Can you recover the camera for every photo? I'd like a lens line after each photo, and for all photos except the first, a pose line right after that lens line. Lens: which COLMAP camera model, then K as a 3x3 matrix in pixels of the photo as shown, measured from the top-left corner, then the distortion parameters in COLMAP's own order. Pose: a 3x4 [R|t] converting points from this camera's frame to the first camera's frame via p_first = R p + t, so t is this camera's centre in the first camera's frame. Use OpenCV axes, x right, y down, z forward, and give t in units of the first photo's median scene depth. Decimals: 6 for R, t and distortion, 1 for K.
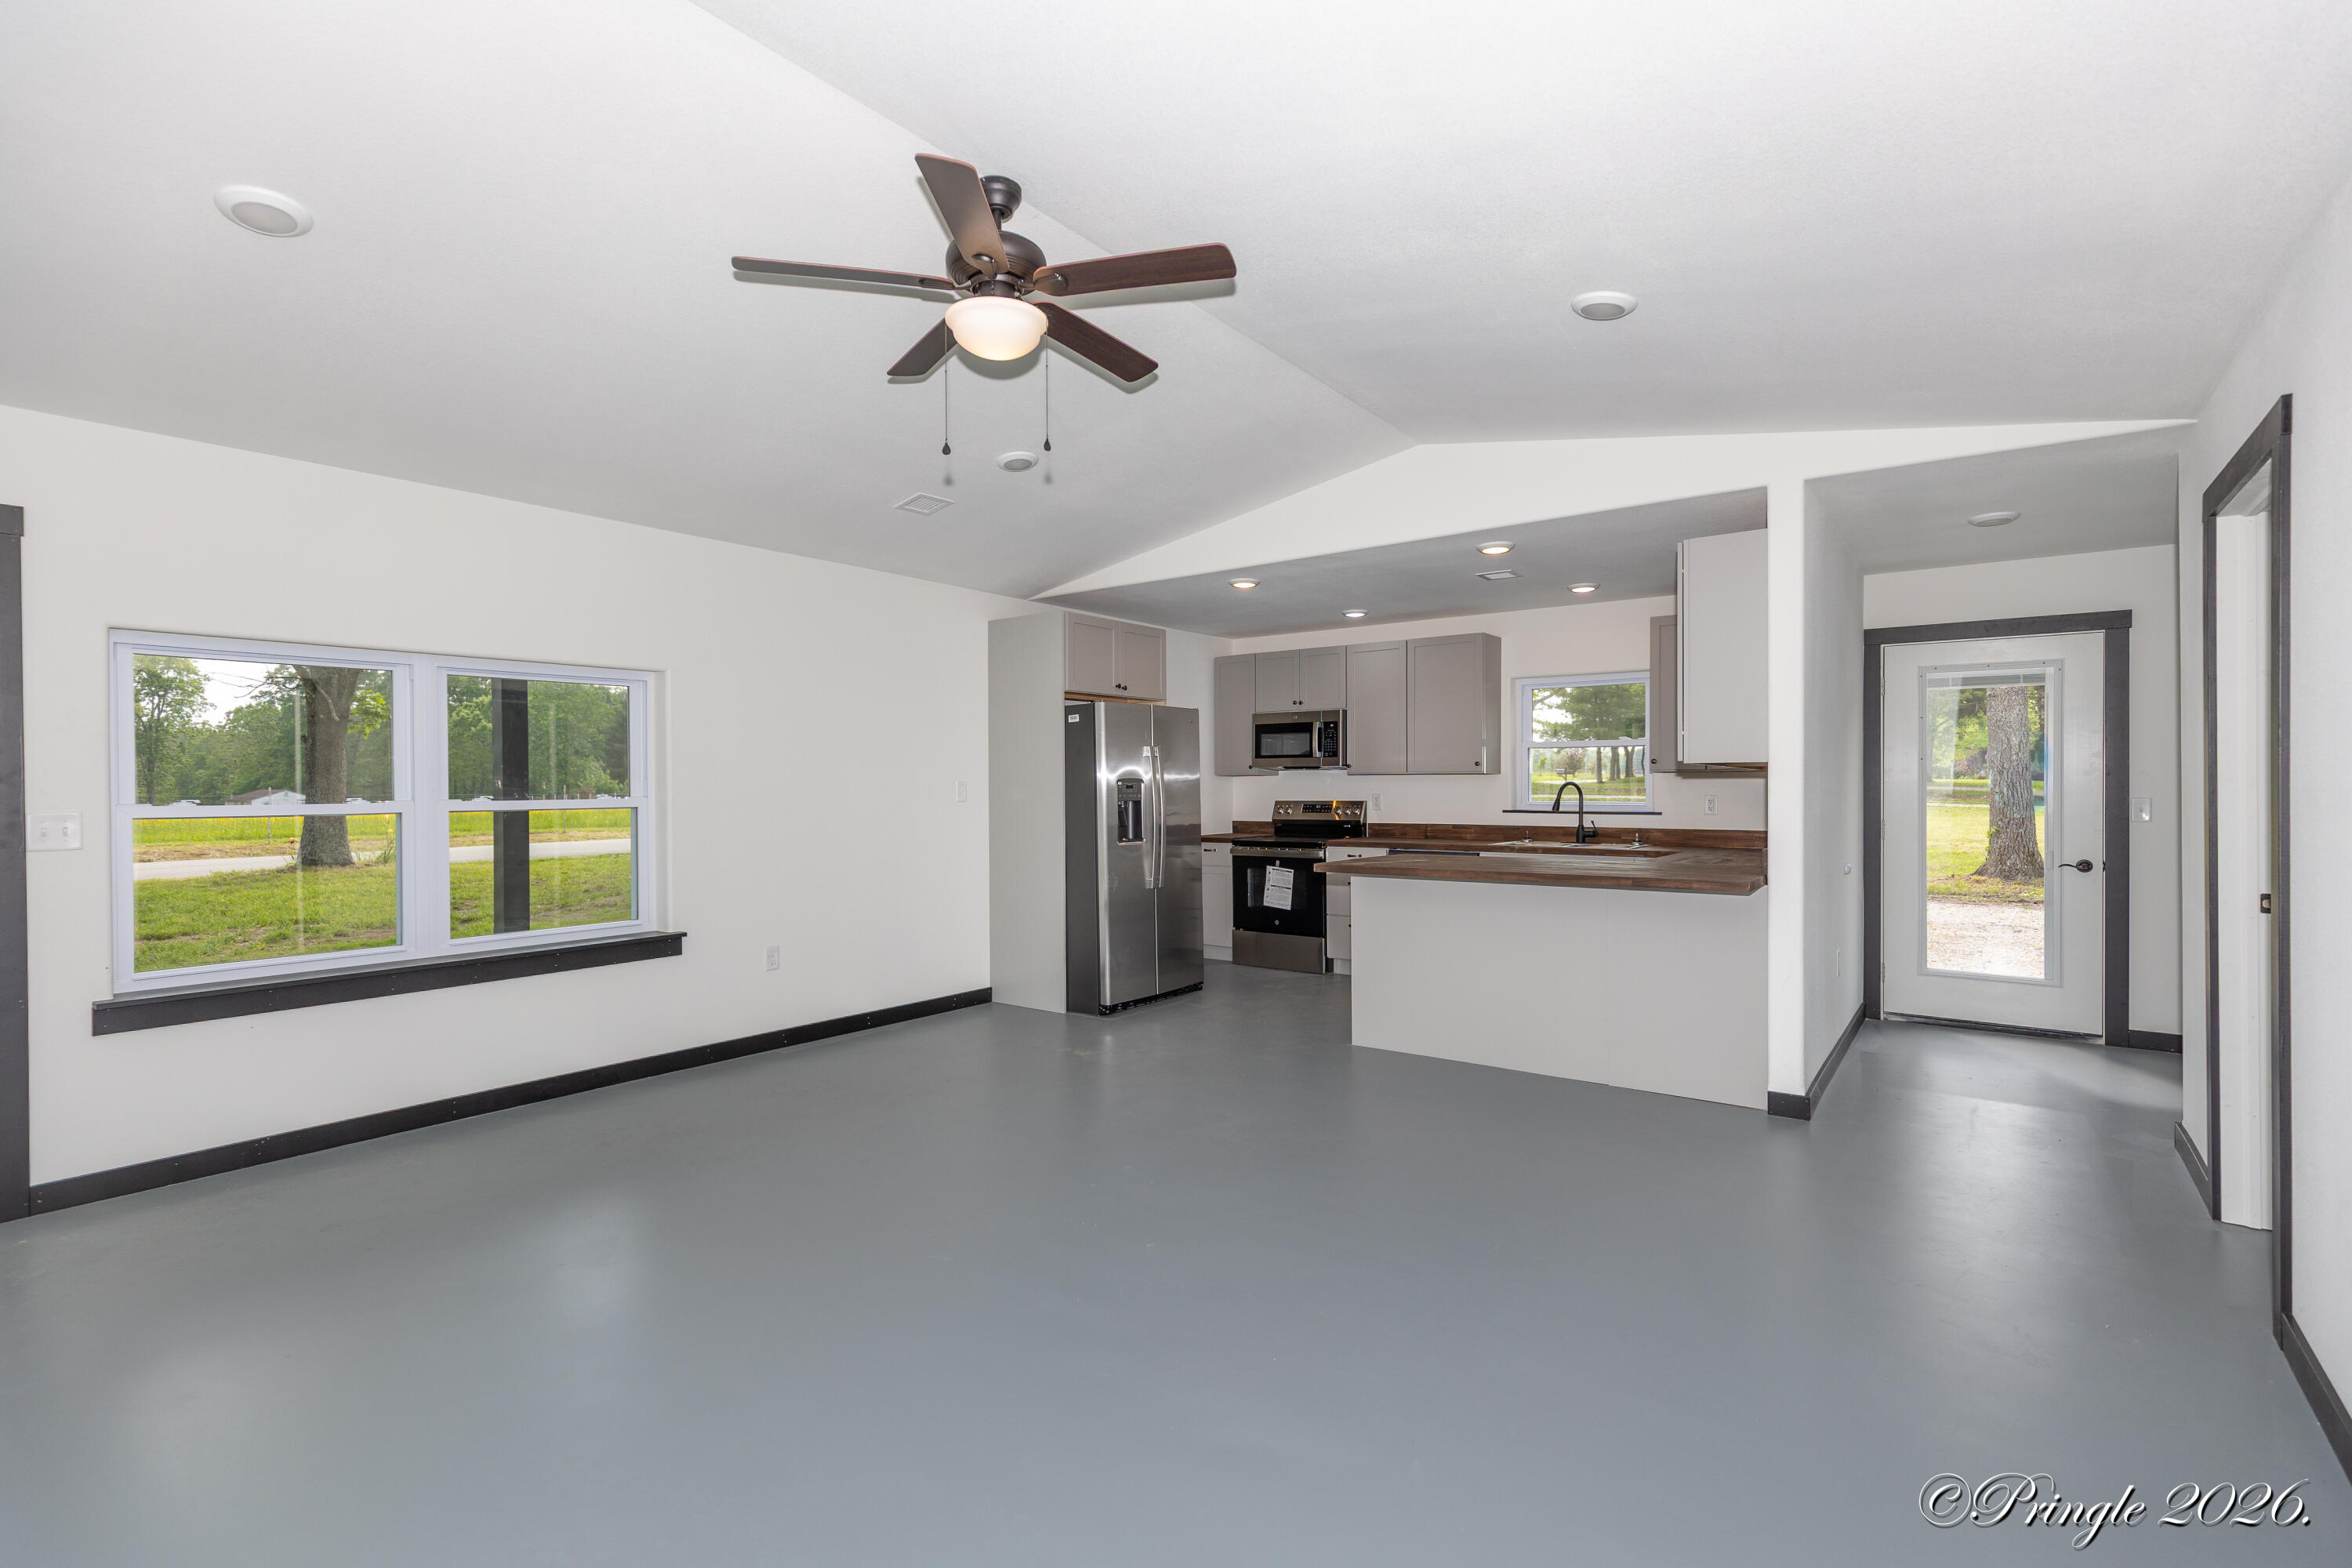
lens RADIAL K [[1091.7, 0, 1078.7], [0, 1091.7, 782.6], [0, 0, 1]] dist [-0.000482, 0.000039]
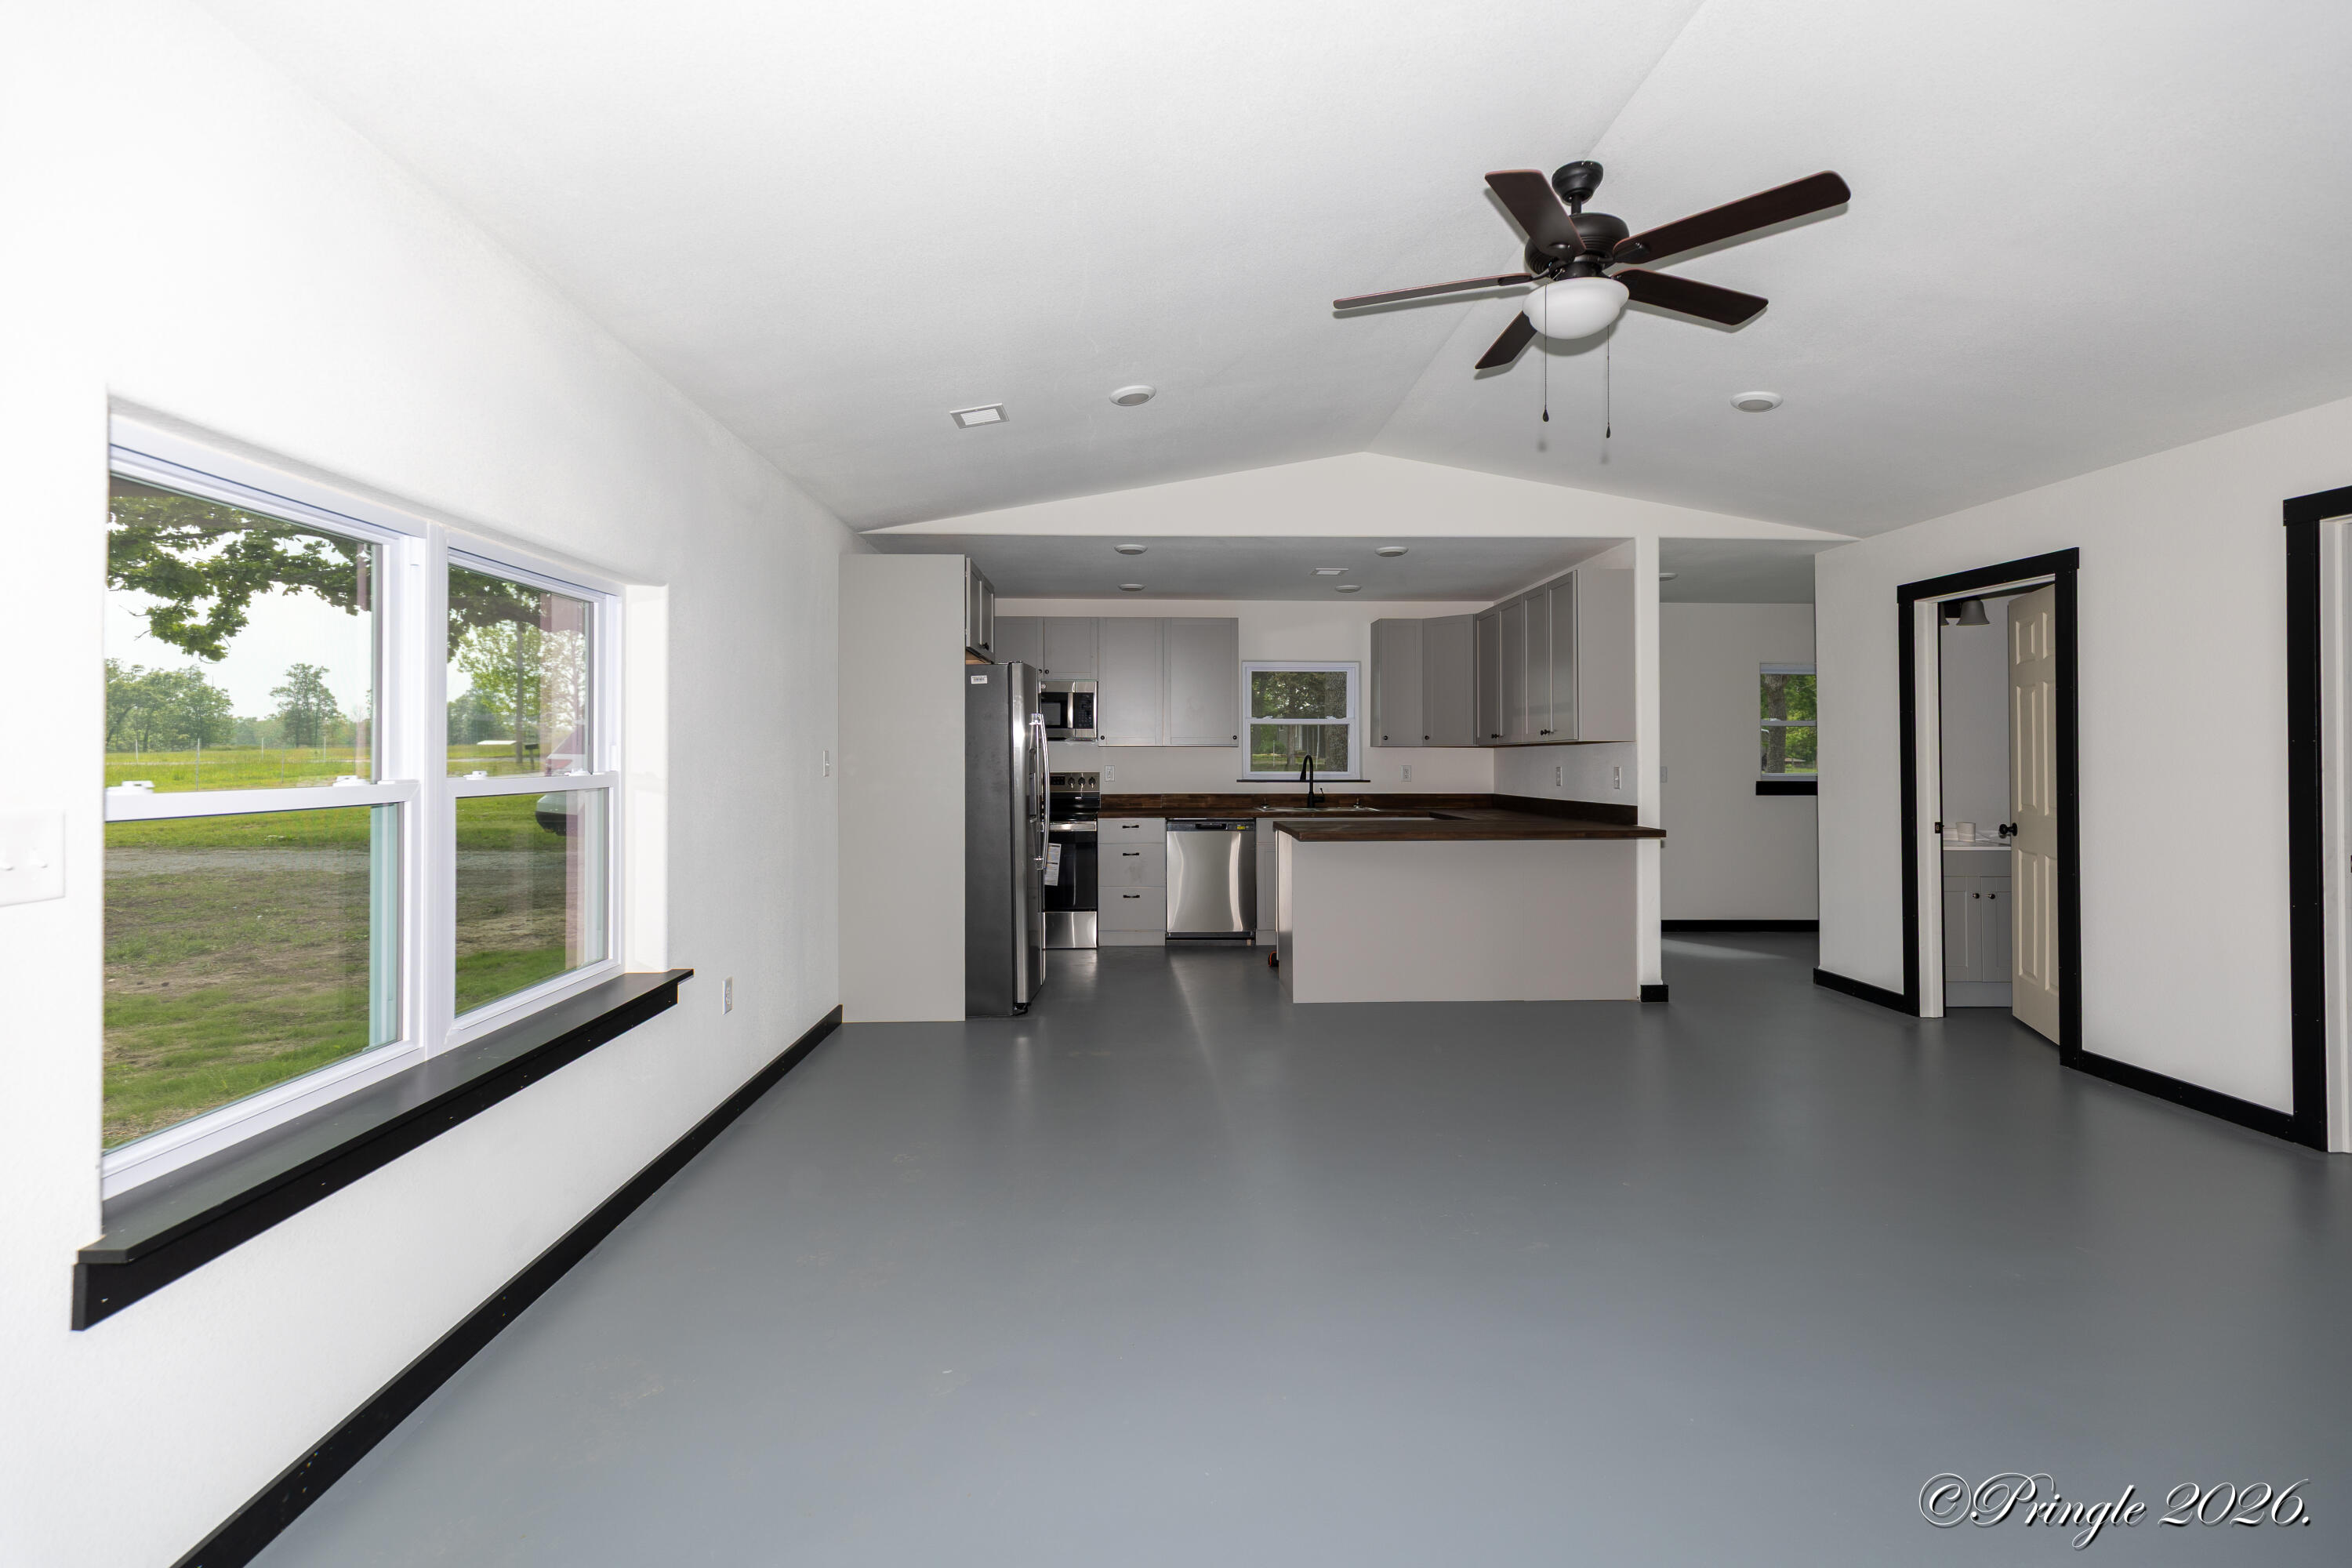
lens RADIAL K [[1143.9, 0, 1178.3], [0, 1143.9, 718.1], [0, 0, 1]] dist [0.013728, 0.000297]
pose [[0.759362, 0.022688, 0.650273, -0.479778], [-0.000527, 0.999413, -0.034254, 0.003408], [-0.650668, 0.025669, 0.758928, 0.197245]]
